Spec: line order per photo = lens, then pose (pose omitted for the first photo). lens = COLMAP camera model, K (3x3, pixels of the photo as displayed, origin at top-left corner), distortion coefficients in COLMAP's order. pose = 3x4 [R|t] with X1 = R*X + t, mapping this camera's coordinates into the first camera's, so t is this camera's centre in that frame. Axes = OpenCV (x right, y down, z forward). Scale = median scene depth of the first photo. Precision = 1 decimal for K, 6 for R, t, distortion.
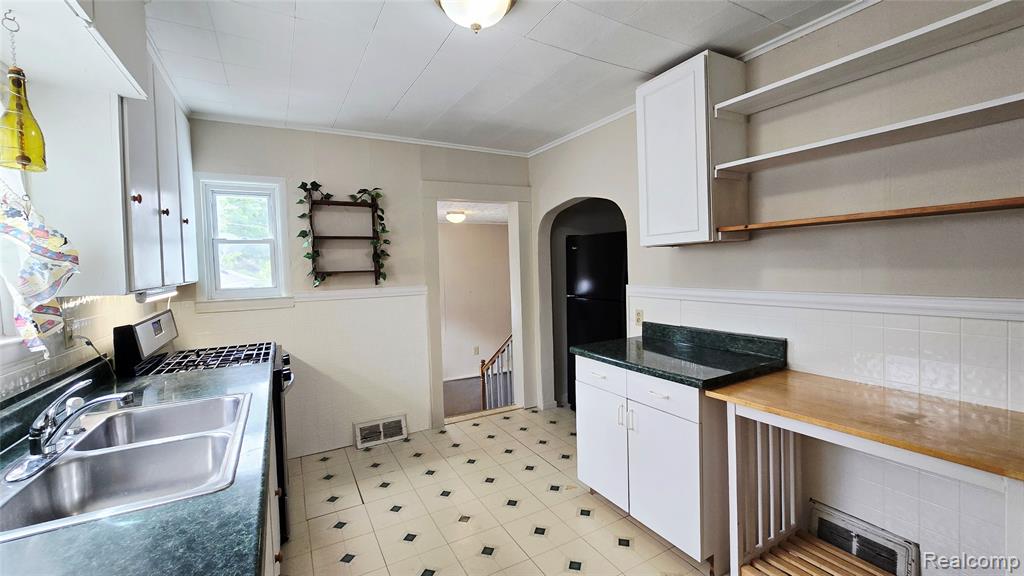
lens RADIAL K [[423.3, 0, 512.3], [0, 423.3, 283.6], [0, 0, 1]] dist [-0.003092, 0.000547]
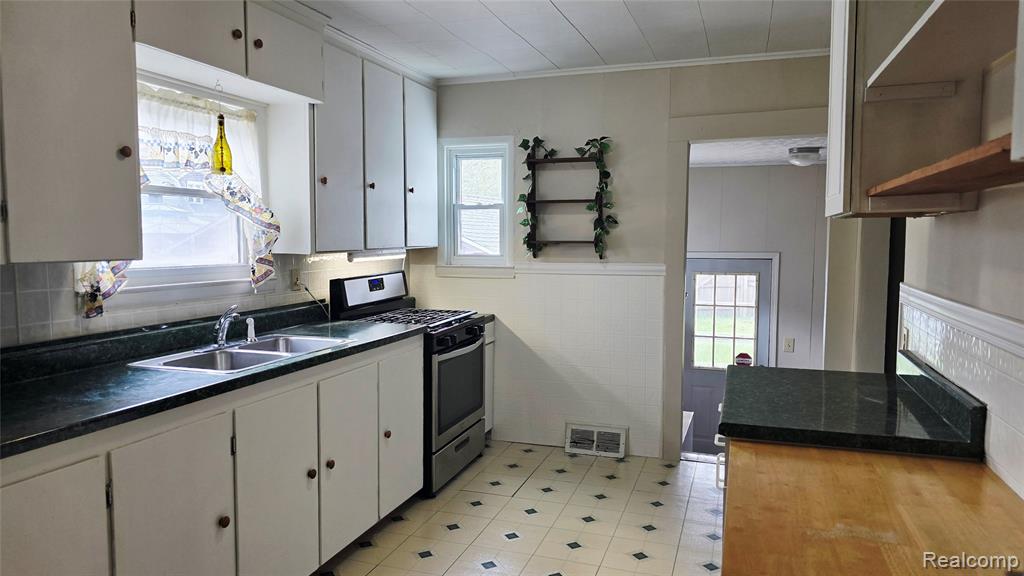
lens RADIAL K [[687.1, 0, 512.0], [0, 687.1, 288.0], [0, 0, 1]] dist [0.070591, -0.000742]
pose [[0.673299, 0.085197, -0.734445, 0.569991], [-0.051039, 0.996325, 0.068785, -0.025555], [0.737606, -0.008828, 0.675173, -0.004960]]
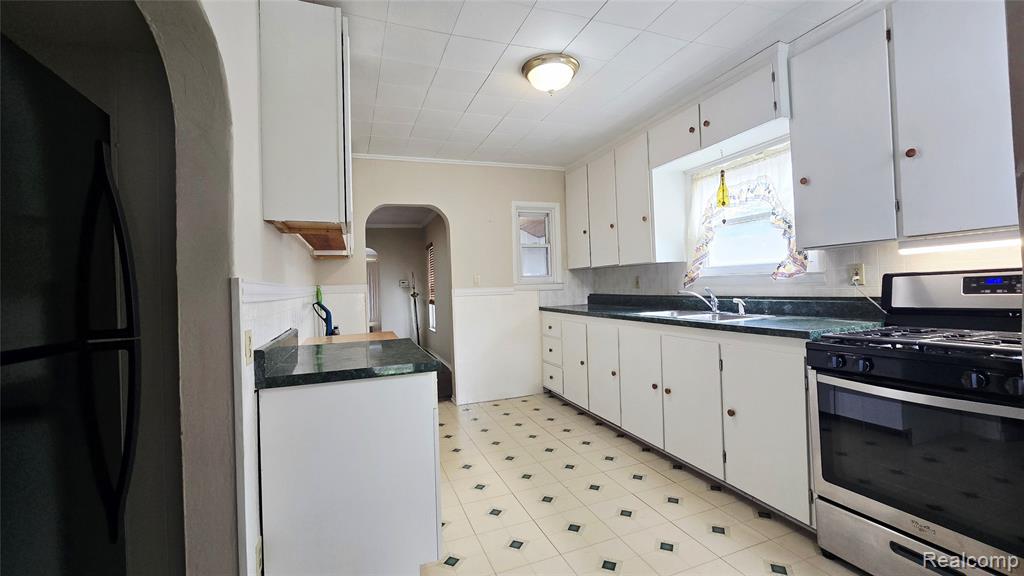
lens RADIAL K [[423.3, 0, 512.3], [0, 423.3, 283.6], [0, 0, 1]] dist [-0.003092, 0.000547]
pose [[-0.987961, 0.064640, 0.140549, -0.066588], [0.068780, 0.997324, 0.024793, 0.017652], [-0.138571, 0.034162, -0.989763, 1.326689]]
